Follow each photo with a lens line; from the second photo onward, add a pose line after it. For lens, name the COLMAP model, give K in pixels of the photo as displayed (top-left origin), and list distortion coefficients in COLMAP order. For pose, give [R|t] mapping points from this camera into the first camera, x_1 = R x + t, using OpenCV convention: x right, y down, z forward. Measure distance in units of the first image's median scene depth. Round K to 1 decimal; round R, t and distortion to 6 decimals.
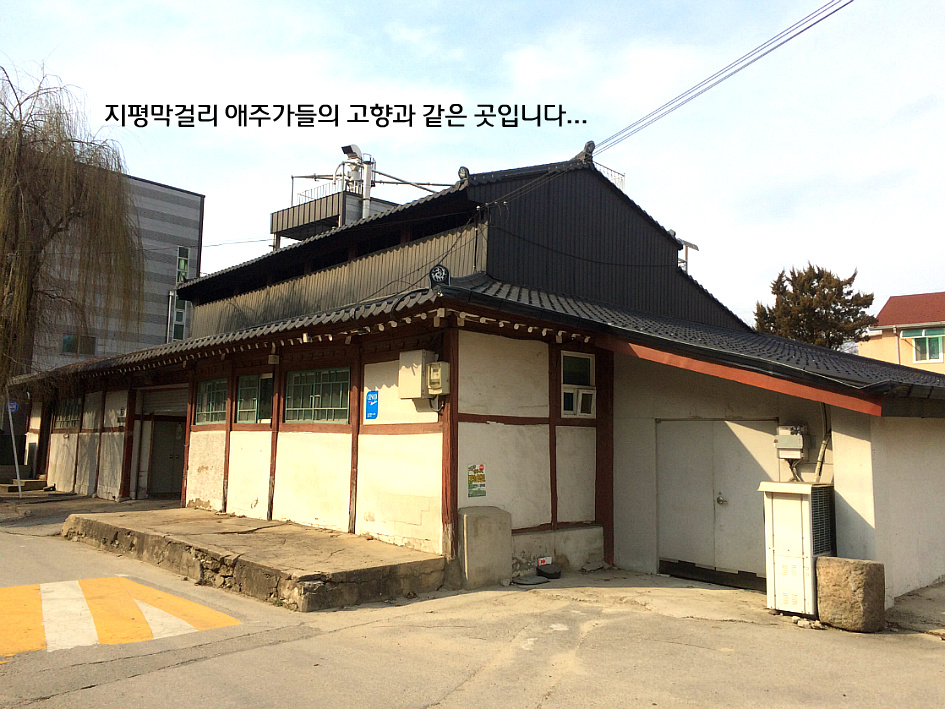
lens RADIAL K [[824.4, 0, 472.5], [0, 824.4, 354.5], [0, 0, 1]] dist [0.097051, -0.130731]
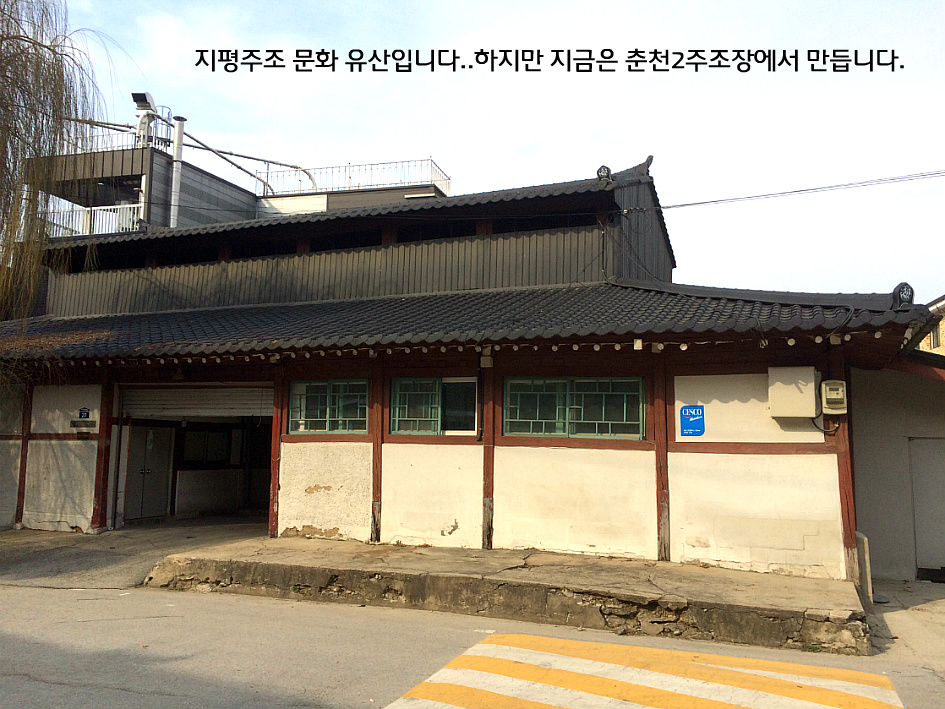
lens RADIAL K [[824.4, 0, 472.5], [0, 824.4, 354.5], [0, 0, 1]] dist [0.097051, -0.130731]
pose [[0.890921, 0.044984, 0.451924, -0.637929], [-0.048161, 0.998830, -0.004478, 0.002806], [-0.451597, -0.017775, 0.892045, 0.238870]]
